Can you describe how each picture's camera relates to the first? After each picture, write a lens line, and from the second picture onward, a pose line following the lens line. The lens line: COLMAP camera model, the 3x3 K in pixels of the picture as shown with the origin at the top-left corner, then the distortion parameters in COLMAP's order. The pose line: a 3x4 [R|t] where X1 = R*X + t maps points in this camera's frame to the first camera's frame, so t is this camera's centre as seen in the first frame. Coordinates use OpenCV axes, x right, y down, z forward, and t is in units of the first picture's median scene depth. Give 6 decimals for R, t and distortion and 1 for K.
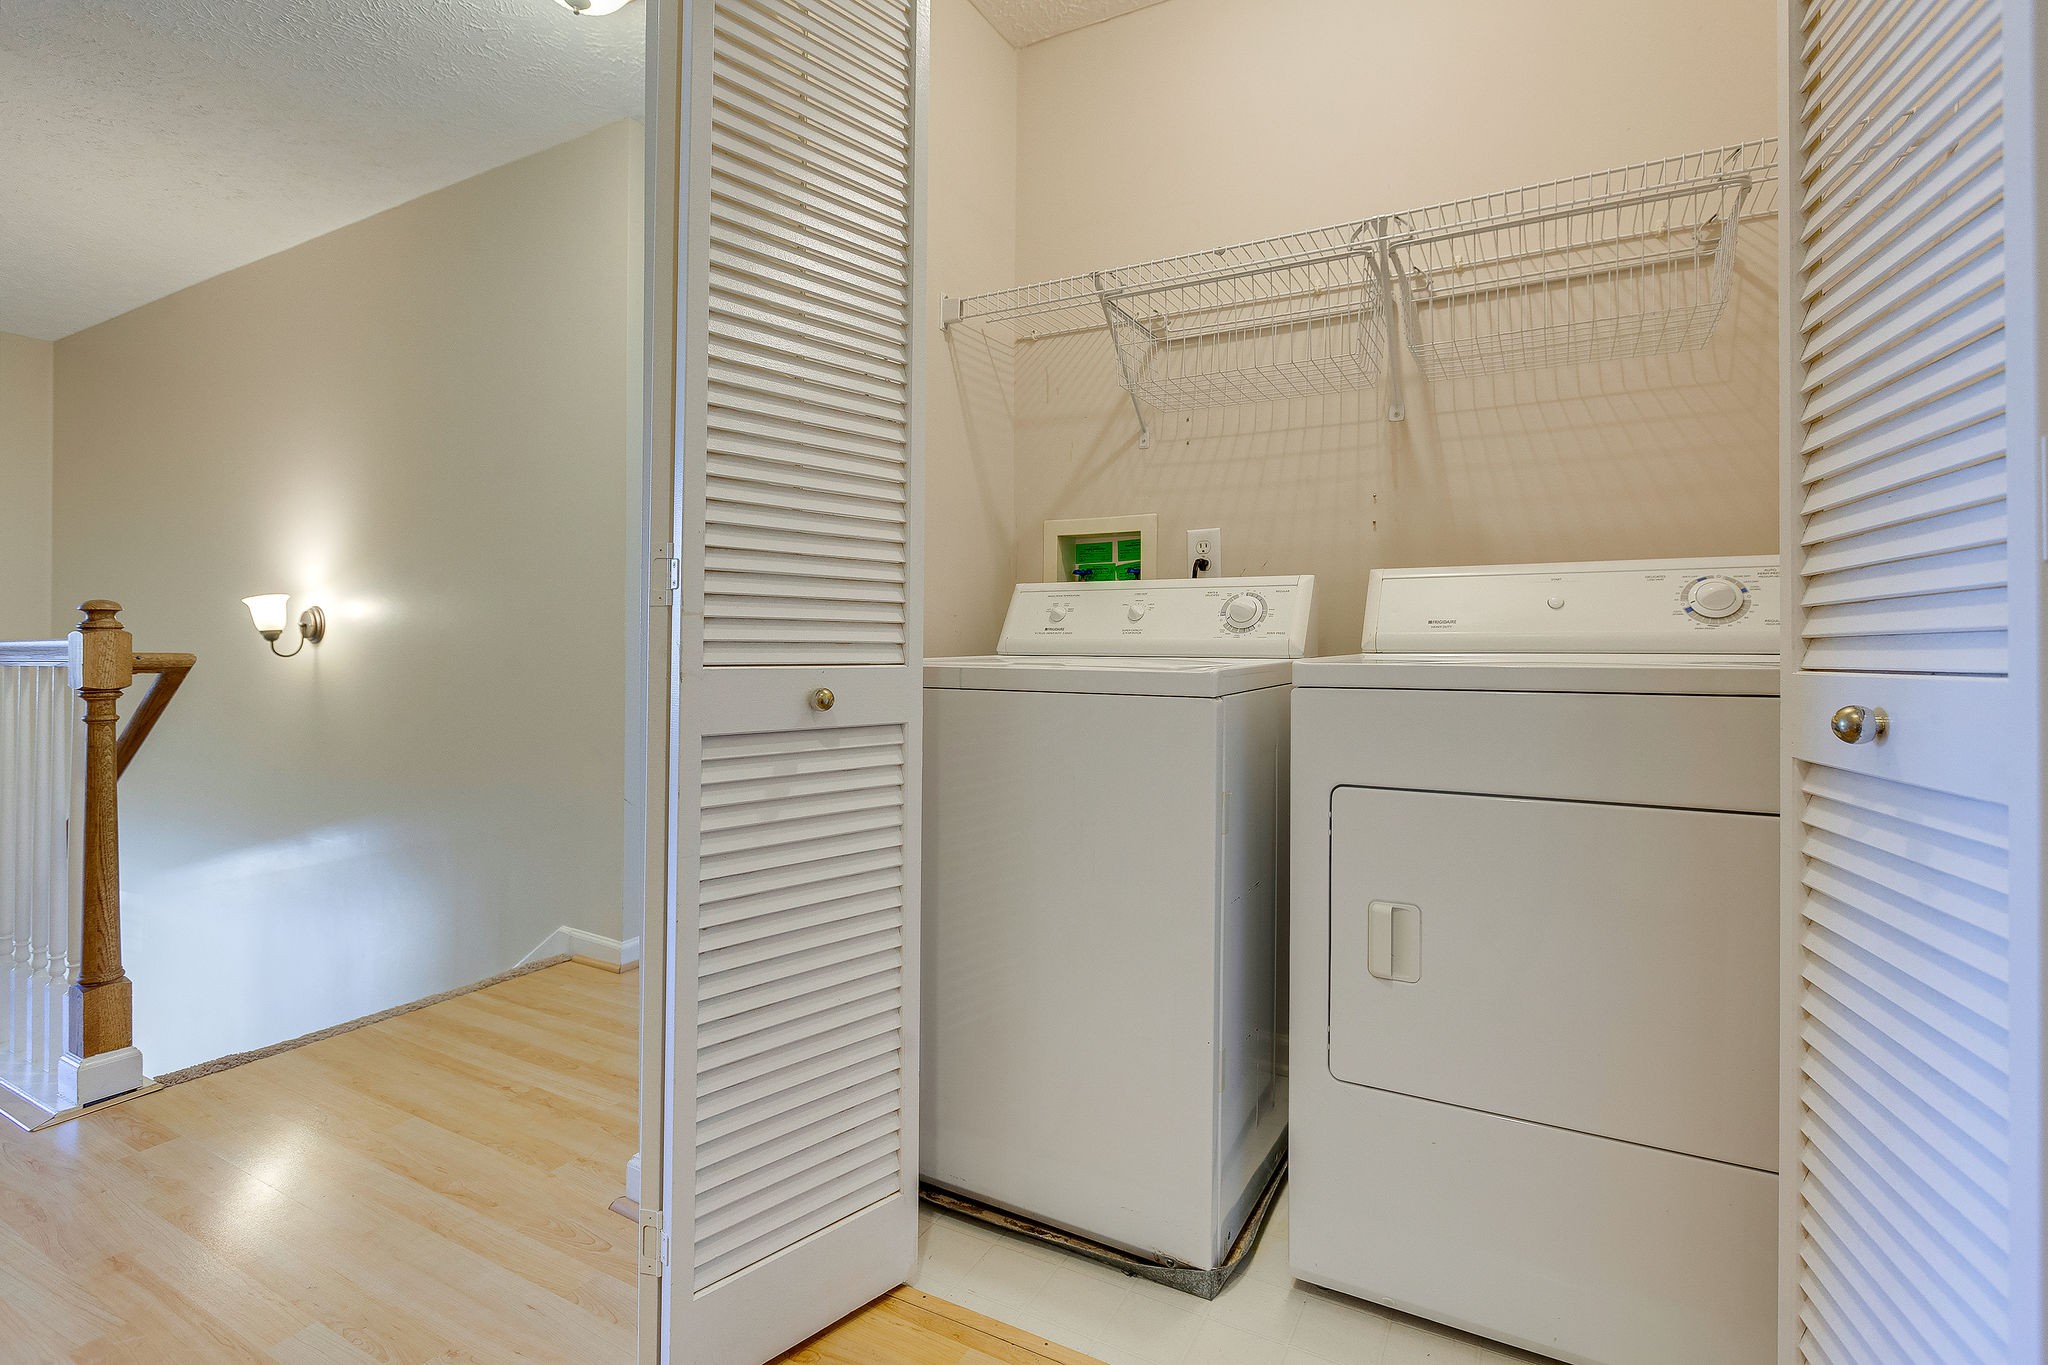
lens RADIAL K [[955.6, 0, 1049.7], [0, 955.6, 650.4], [0, 0, 1]] dist [-0.009314, -0.001064]
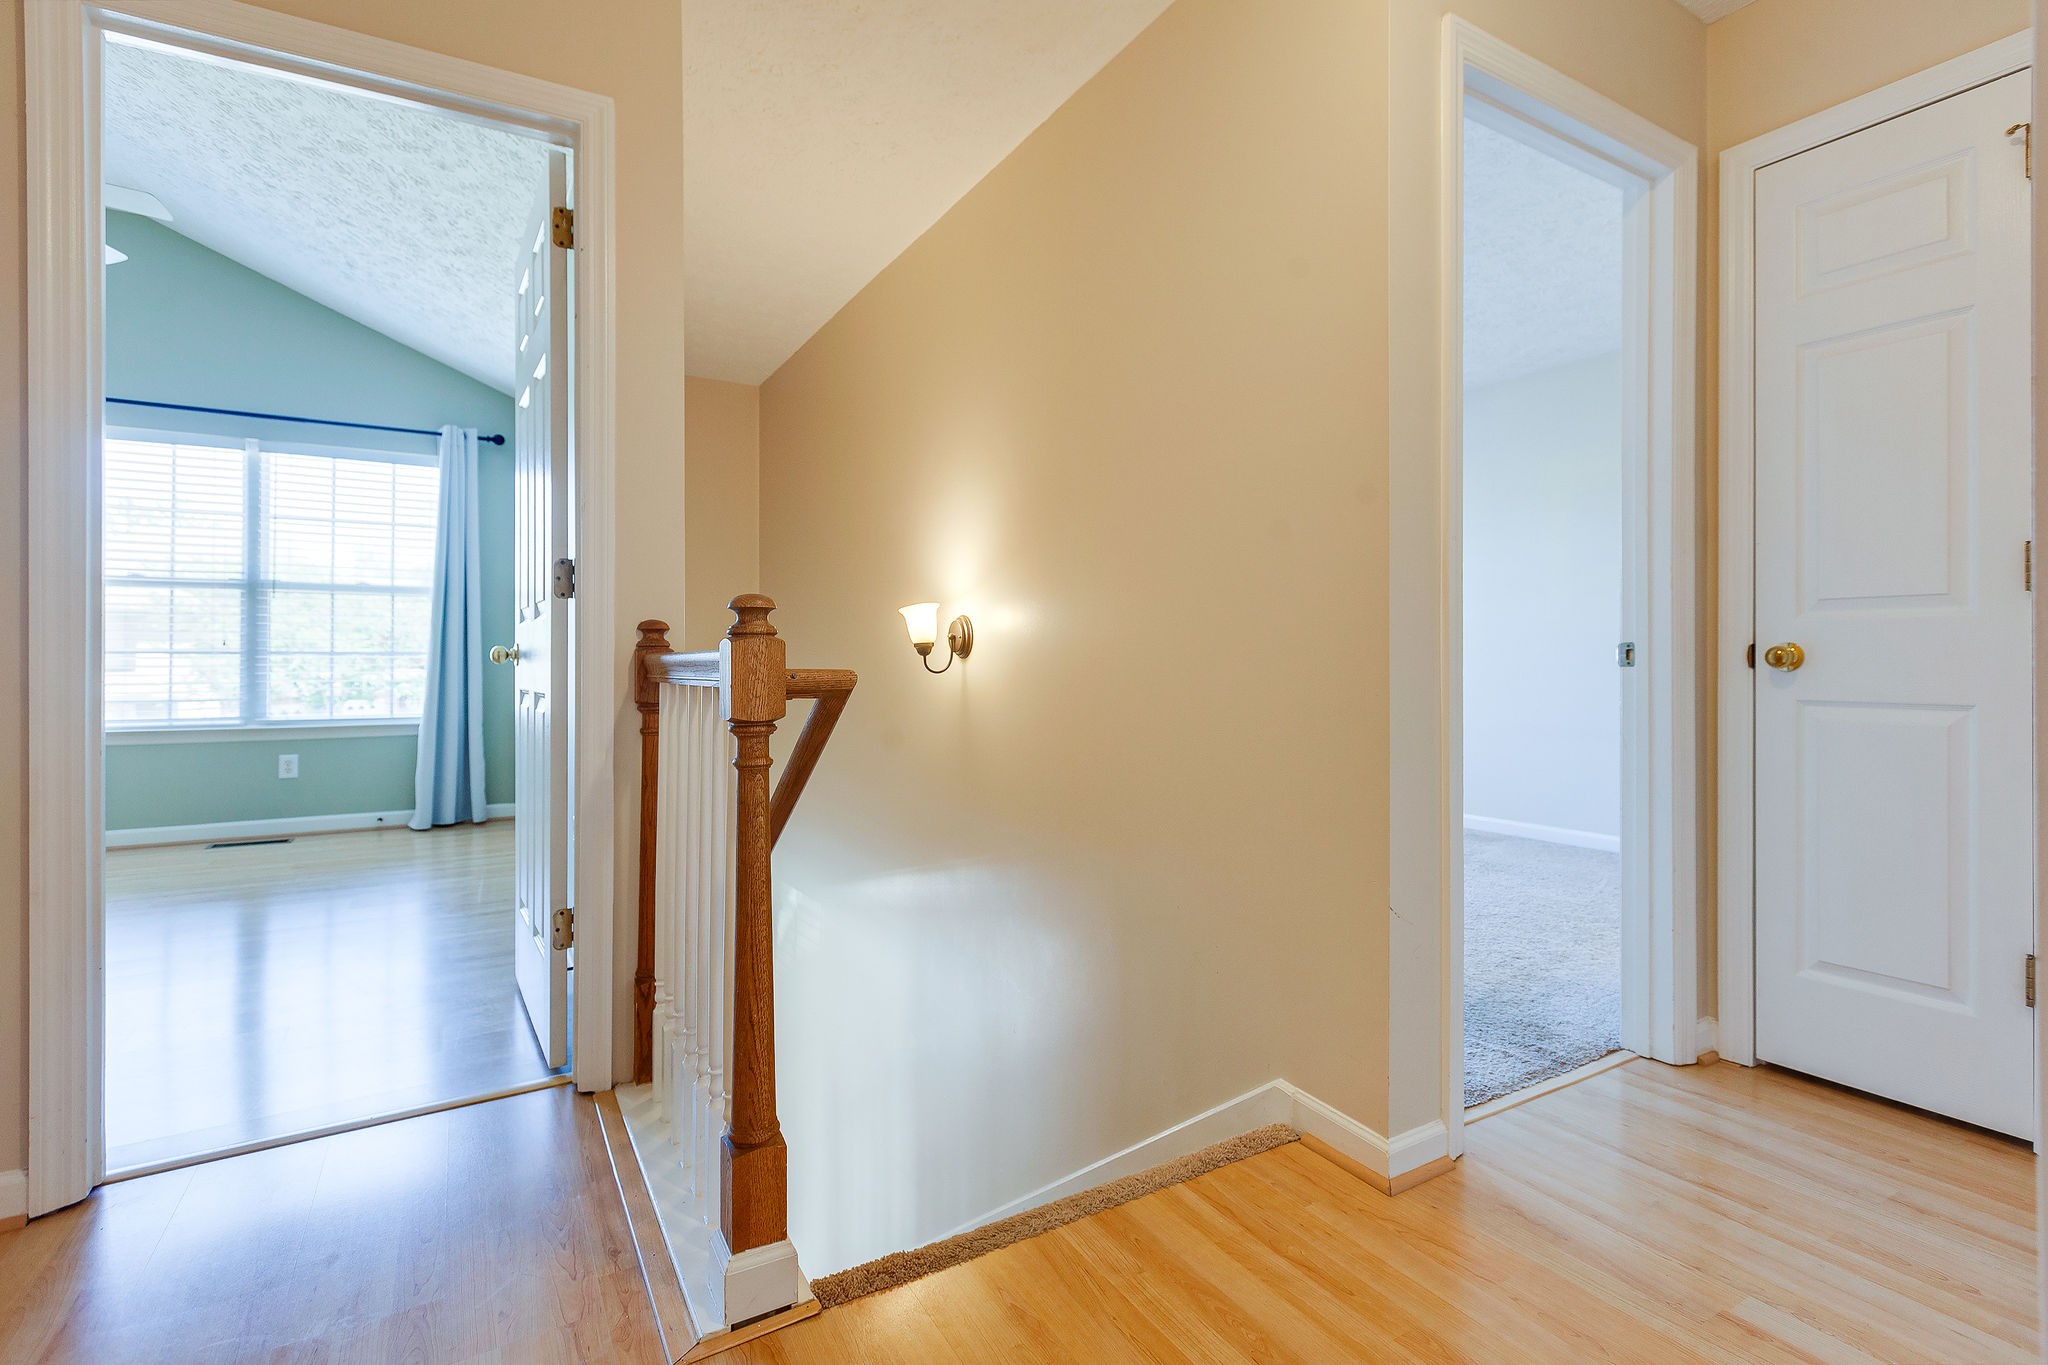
lens RADIAL K [[955.6, 0, 1039.8], [0, 955.6, 684.2], [0, 0, 1]] dist [-0.009314, -0.001064]
pose [[0.855934, 0.008858, -0.517009, -0.446061], [0.000237, 0.999846, 0.017522, 0.001391], [0.517085, -0.015120, 0.855800, 0.494208]]
